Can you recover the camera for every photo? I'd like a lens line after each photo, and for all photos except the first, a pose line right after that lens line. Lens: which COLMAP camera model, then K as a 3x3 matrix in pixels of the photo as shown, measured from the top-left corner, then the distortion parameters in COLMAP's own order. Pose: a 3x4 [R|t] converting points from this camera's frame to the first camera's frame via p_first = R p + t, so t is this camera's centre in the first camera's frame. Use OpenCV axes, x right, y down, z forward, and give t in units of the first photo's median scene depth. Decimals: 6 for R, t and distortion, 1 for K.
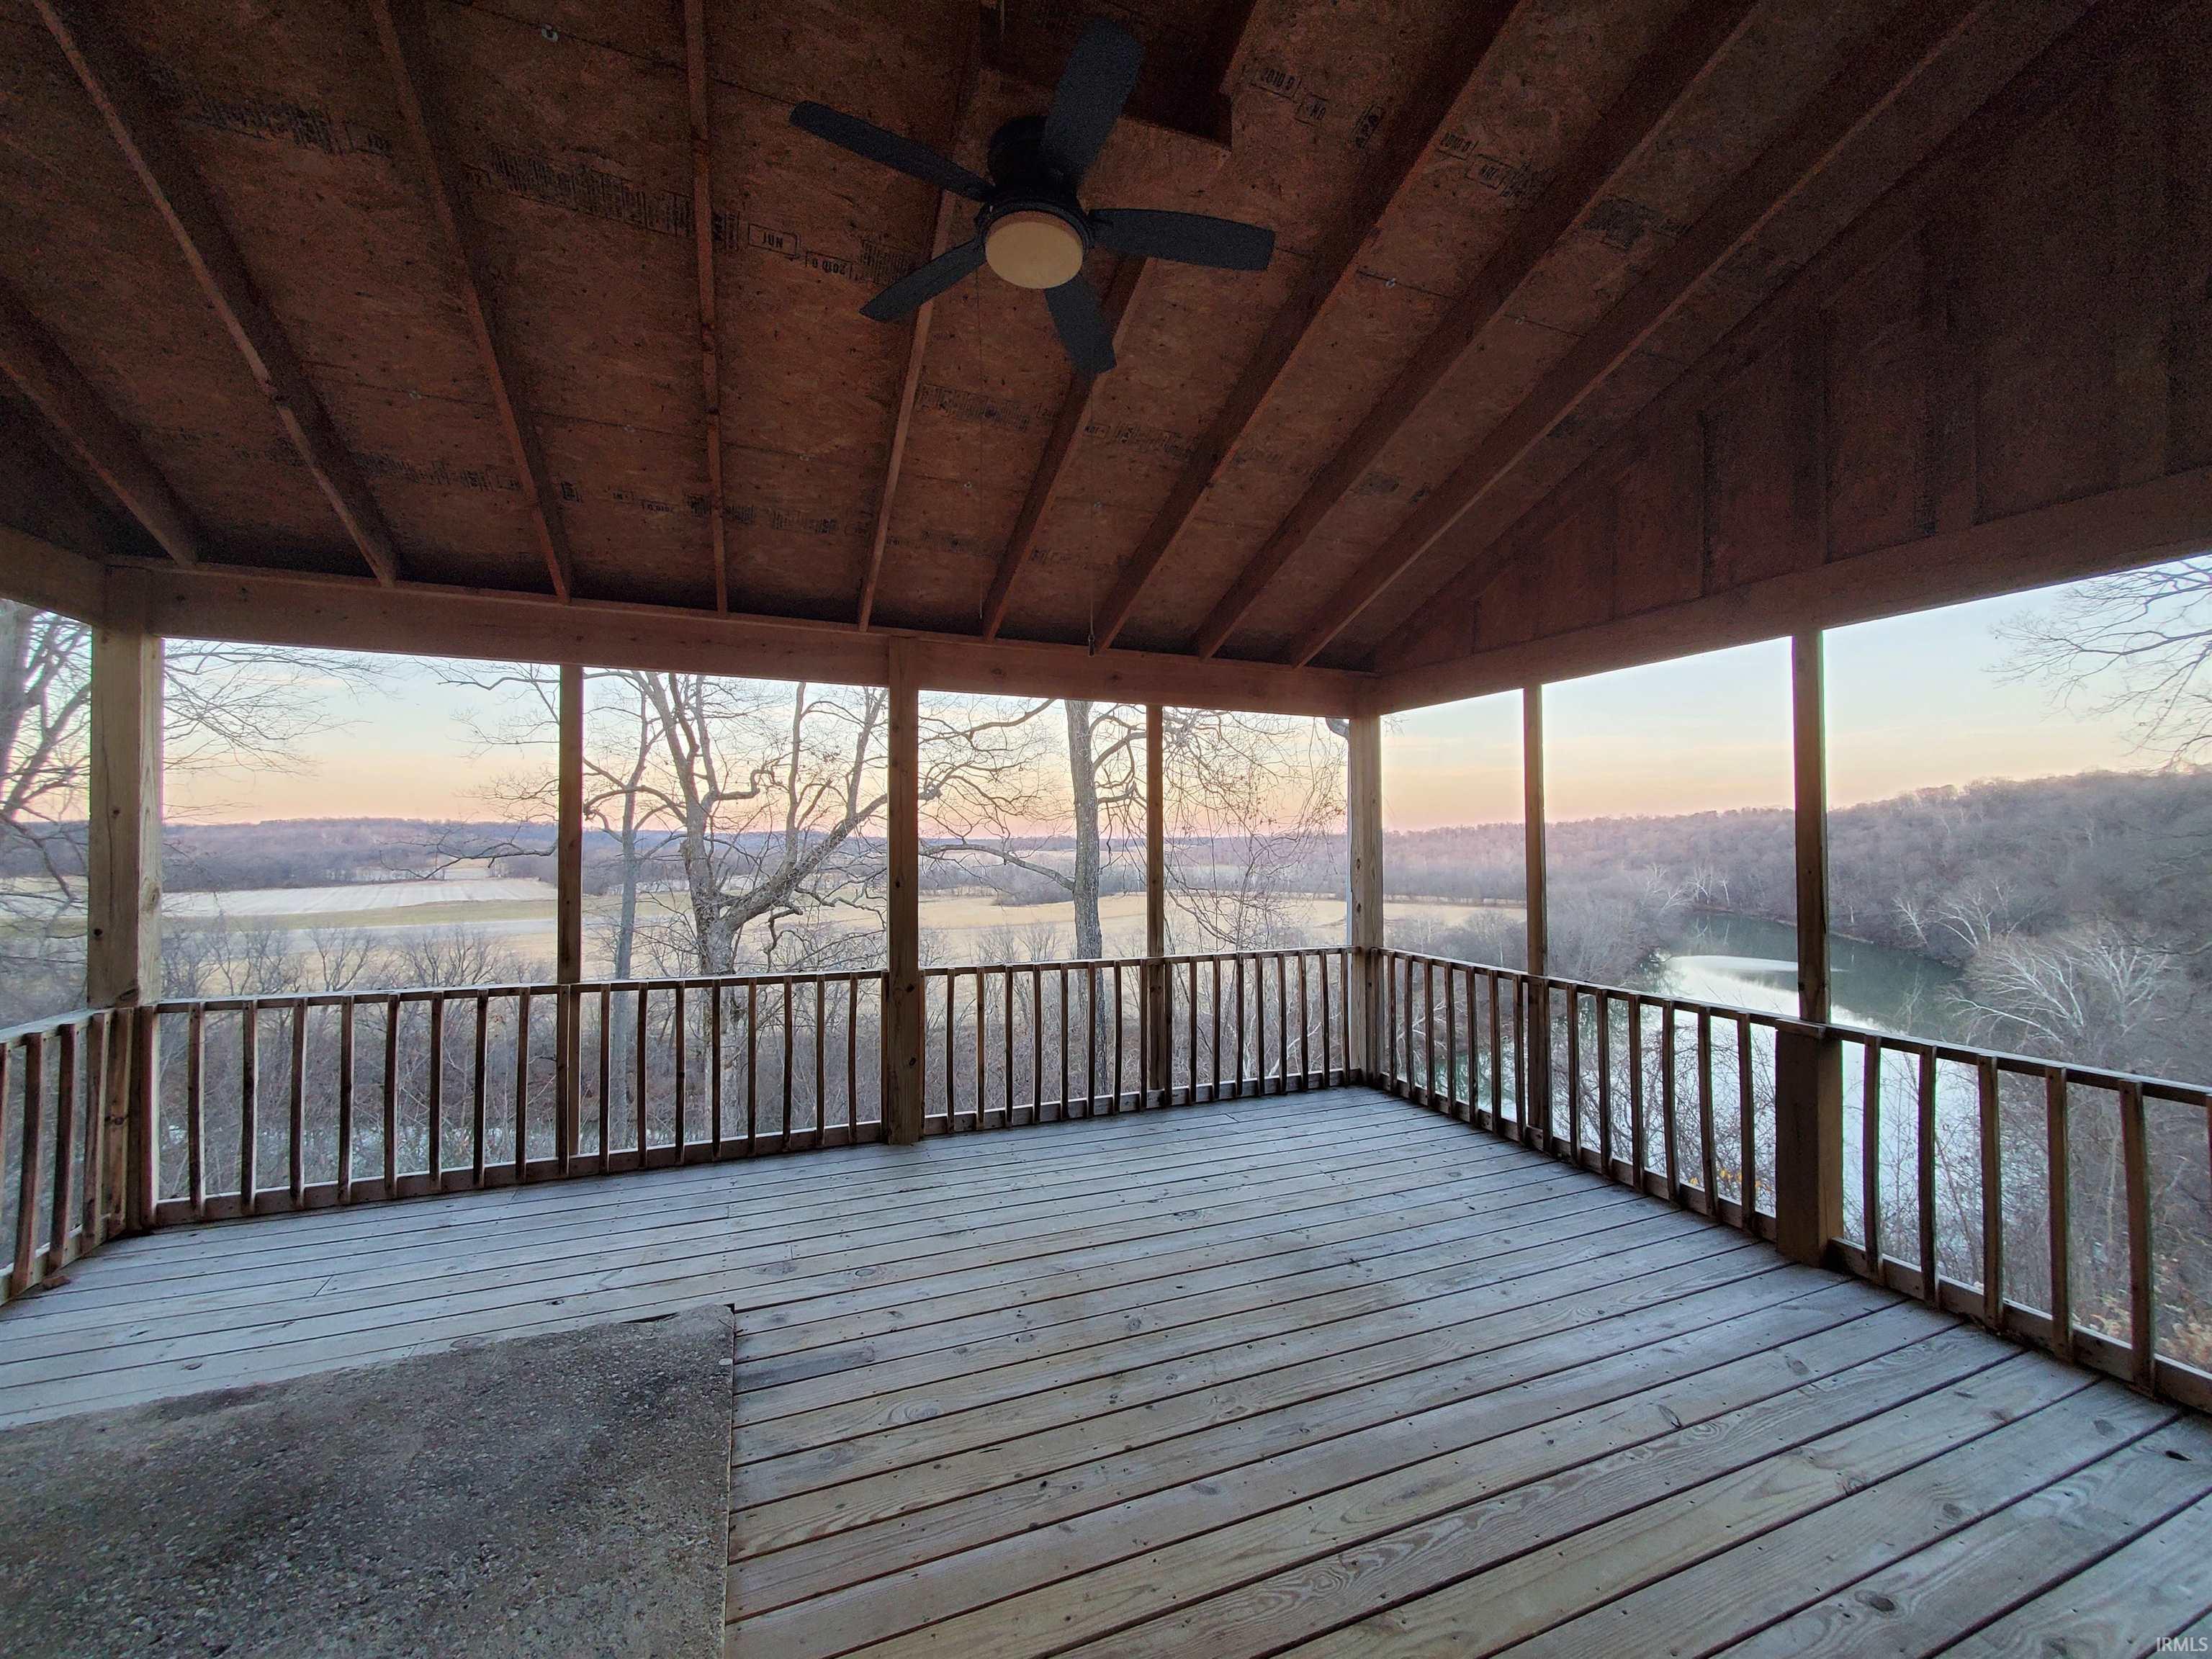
lens RADIAL K [[867.2, 0, 1091.2], [0, 867.2, 827.3], [0, 0, 1]] dist [0.002221, 0.000004]
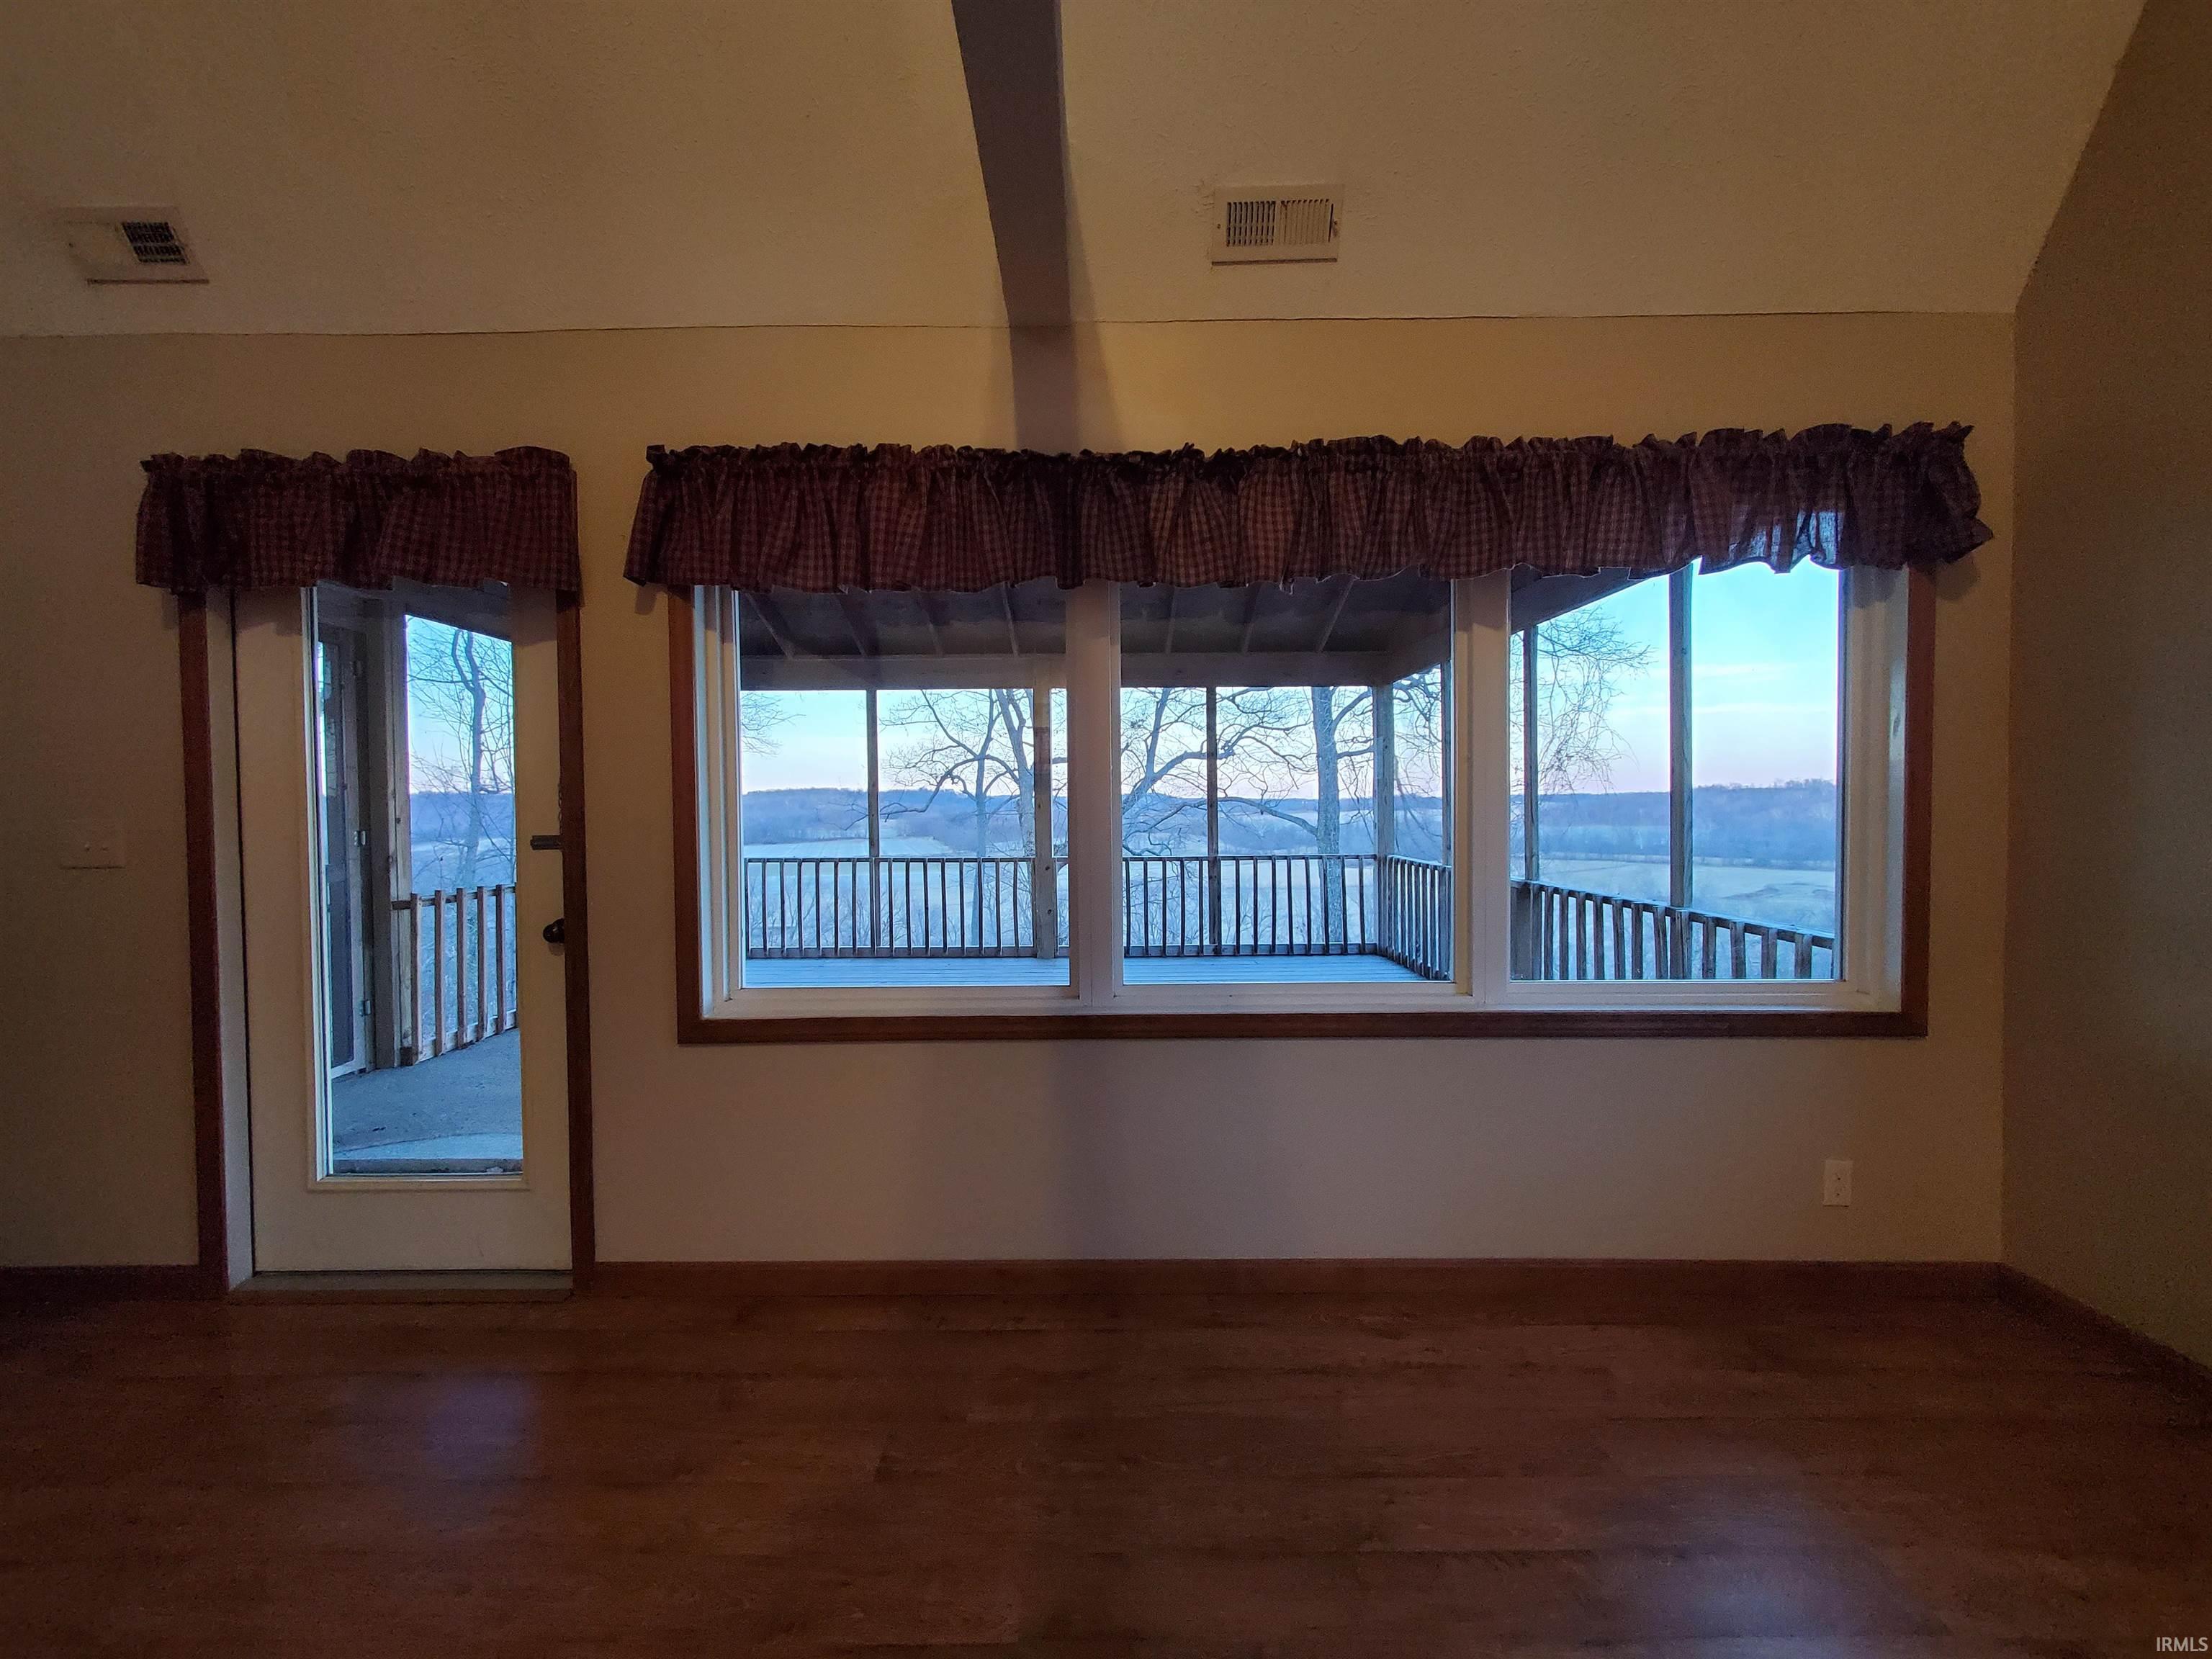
lens RADIAL K [[867.2, 0, 1091.2], [0, 867.2, 827.3], [0, 0, 1]] dist [0.002221, 0.000004]
pose [[0.926311, 0.000731, -0.376758, 0.138419], [0.016376, 0.998975, 0.042200, 0.010131], [0.376403, -0.045261, 0.925350, -0.144813]]
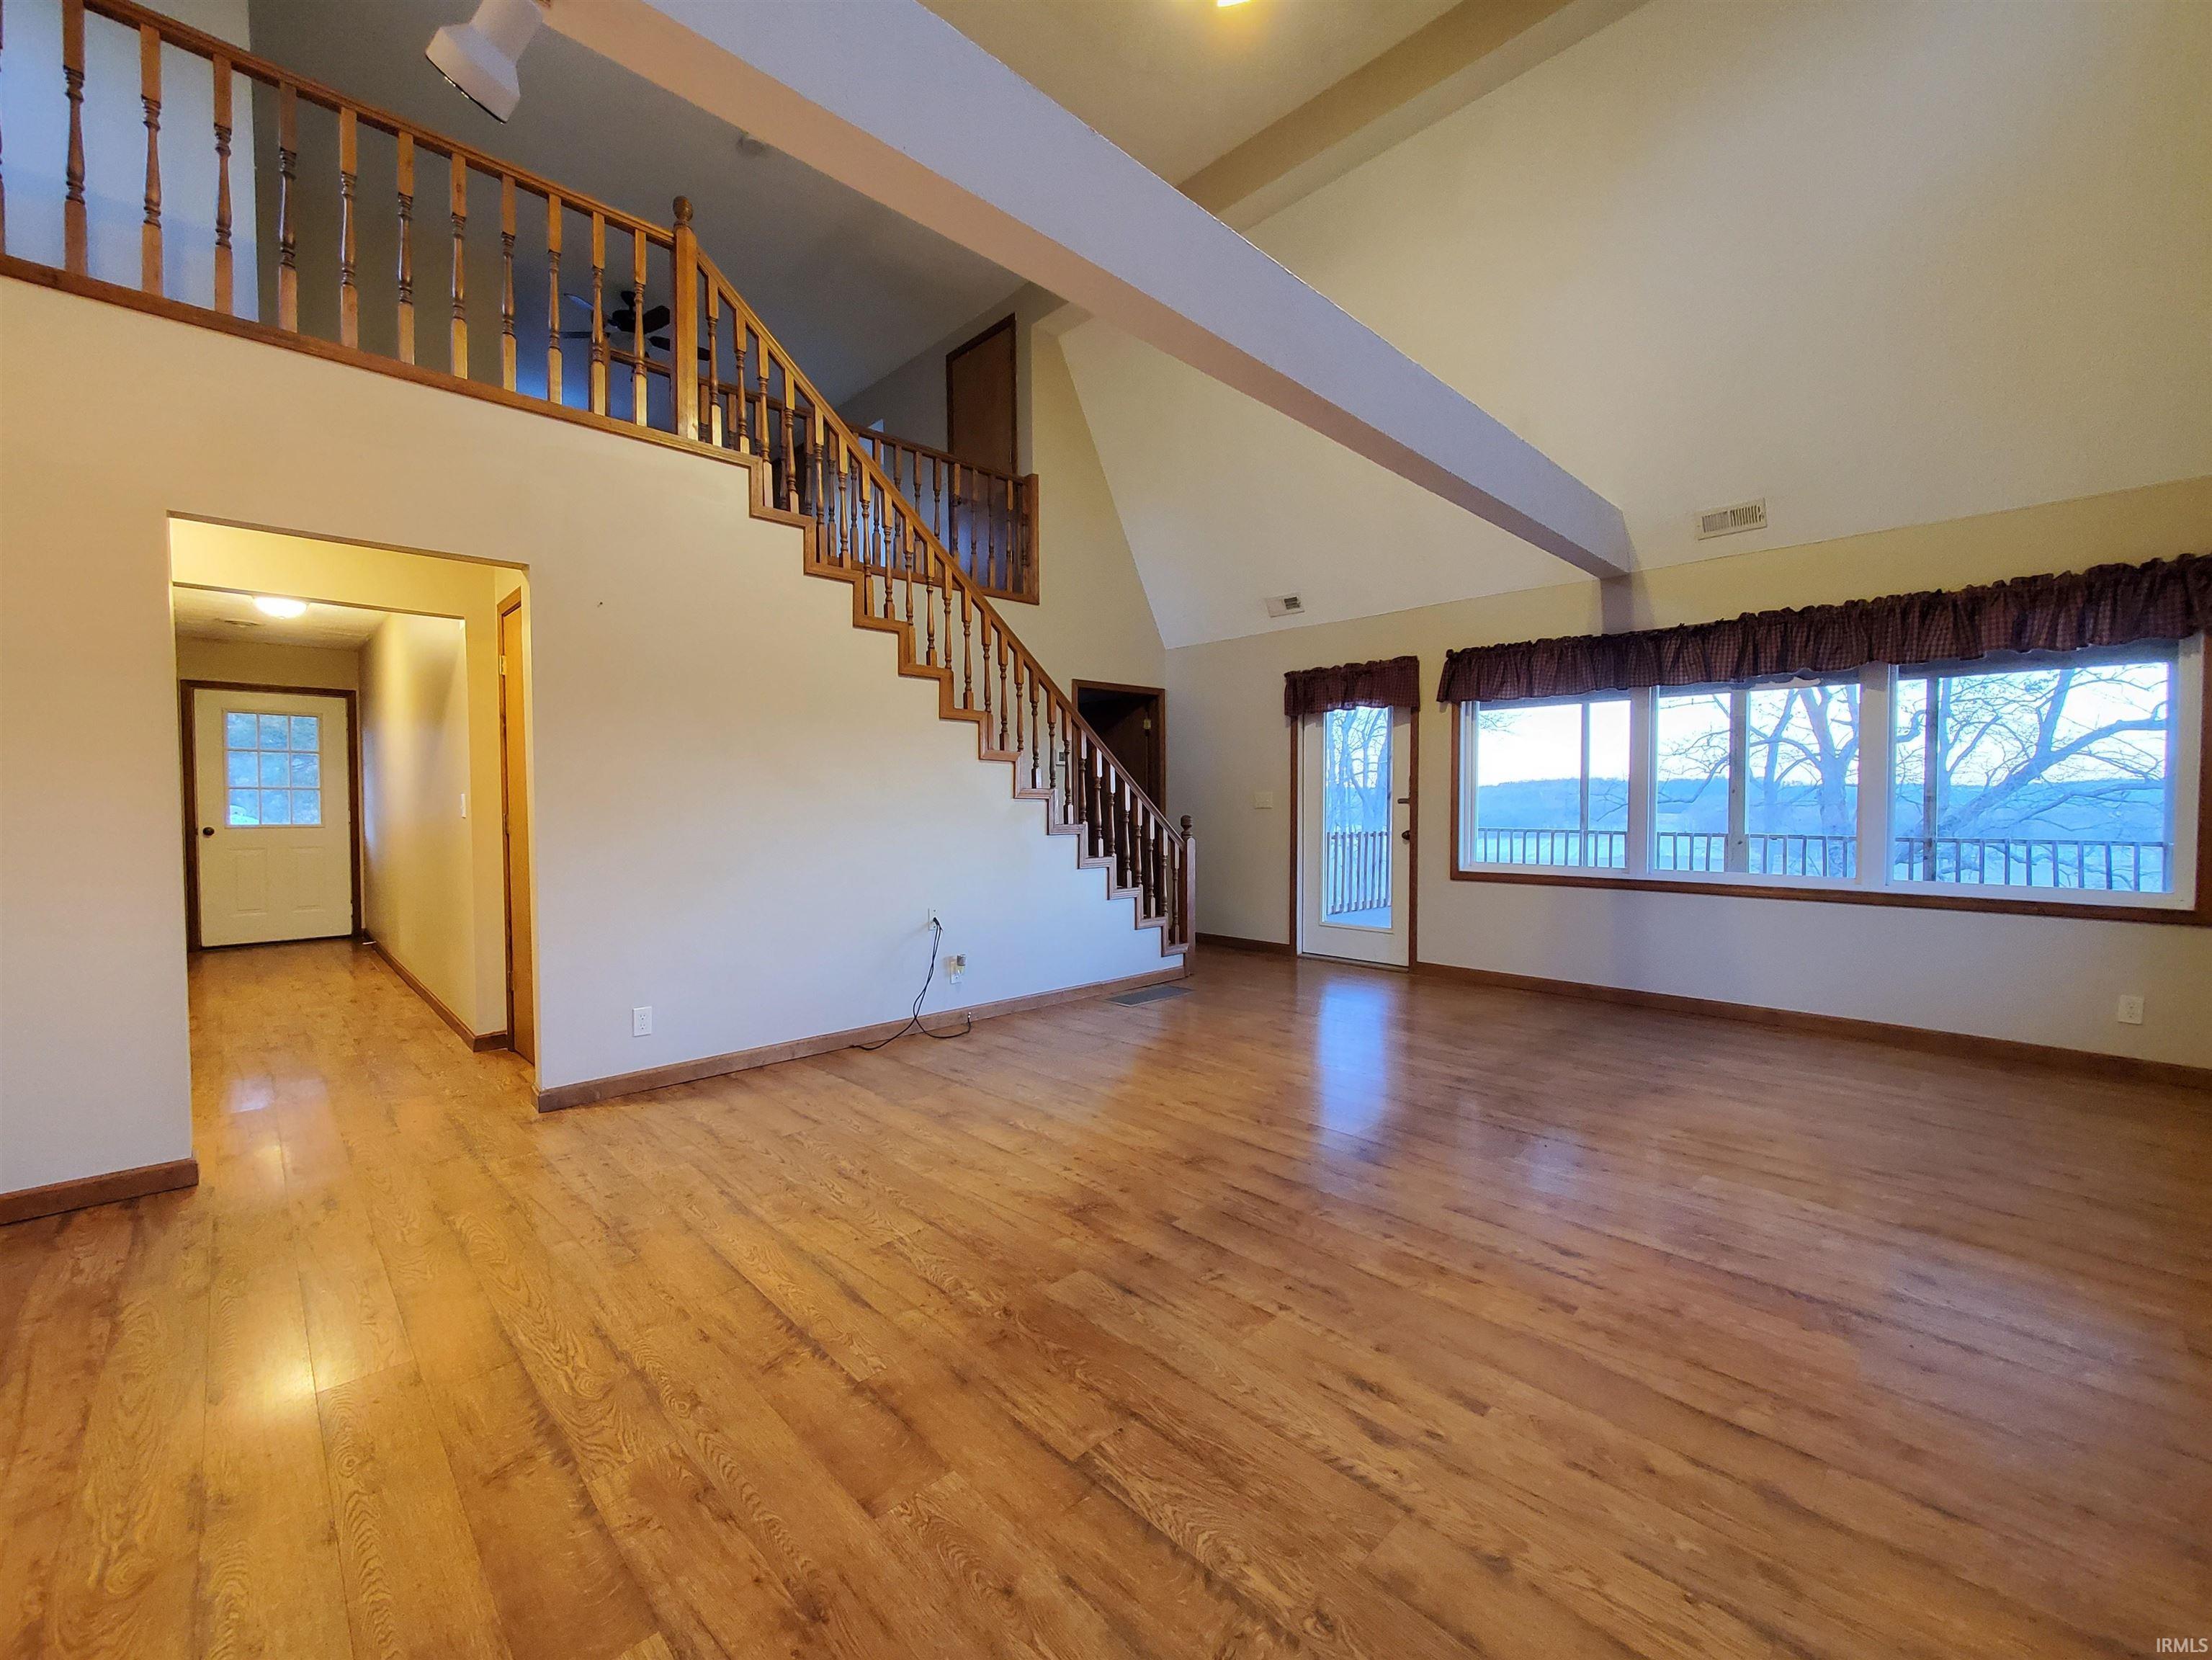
lens RADIAL K [[895.2, 0, 1106.0], [0, 895.2, 830.0], [0, 0, 1]] dist [0.001602, 0.000017]
pose [[0.385239, 0.027885, -0.922396, 0.315567], [0.021265, 0.999010, 0.039082, 0.011922], [0.922572, -0.034671, 0.384264, -0.320525]]
